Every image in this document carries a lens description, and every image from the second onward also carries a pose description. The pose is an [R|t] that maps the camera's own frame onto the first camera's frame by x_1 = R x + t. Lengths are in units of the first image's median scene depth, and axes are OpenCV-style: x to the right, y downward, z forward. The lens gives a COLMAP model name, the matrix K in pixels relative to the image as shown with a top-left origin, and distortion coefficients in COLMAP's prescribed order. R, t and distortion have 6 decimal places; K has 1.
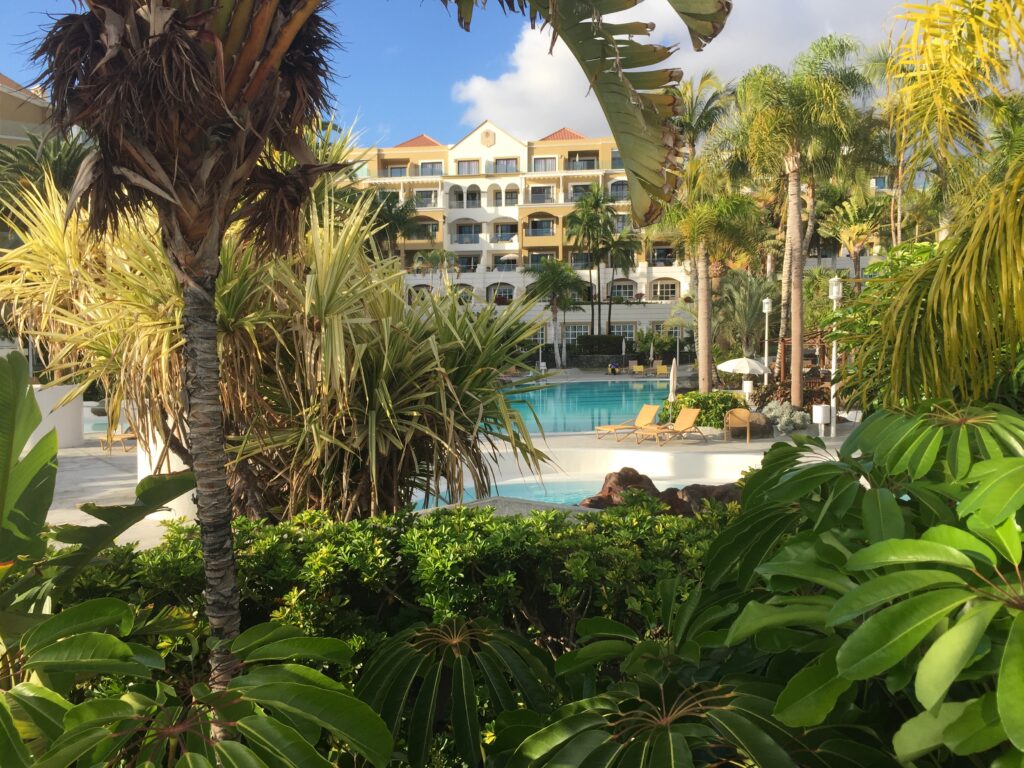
lens RADIAL K [[862.0, 0, 512.9], [0, 862.0, 387.6], [0, 0, 1]] dist [0.047070, -0.055428]
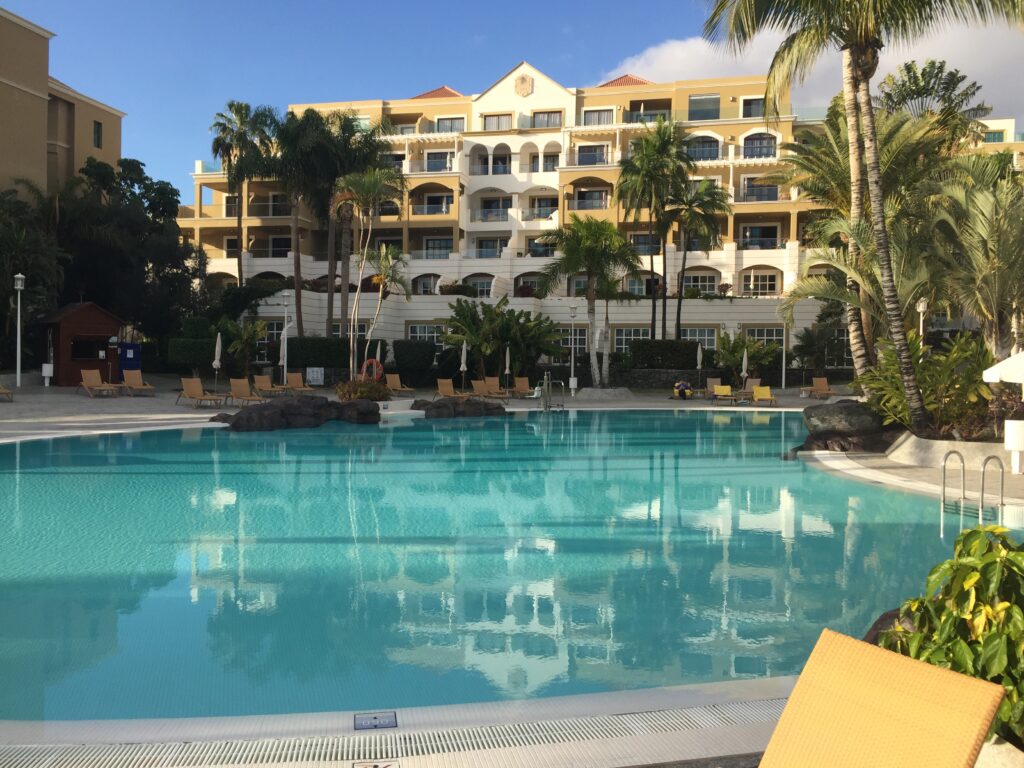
lens RADIAL K [[862.0, 0, 507.7], [0, 862.0, 377.0], [0, 0, 1]] dist [0.047070, -0.055428]
pose [[0.995377, 0.022573, -0.093350, 0.035111], [-0.026148, 0.998964, -0.037254, -0.003284], [0.092413, 0.039523, 0.994936, 0.260913]]
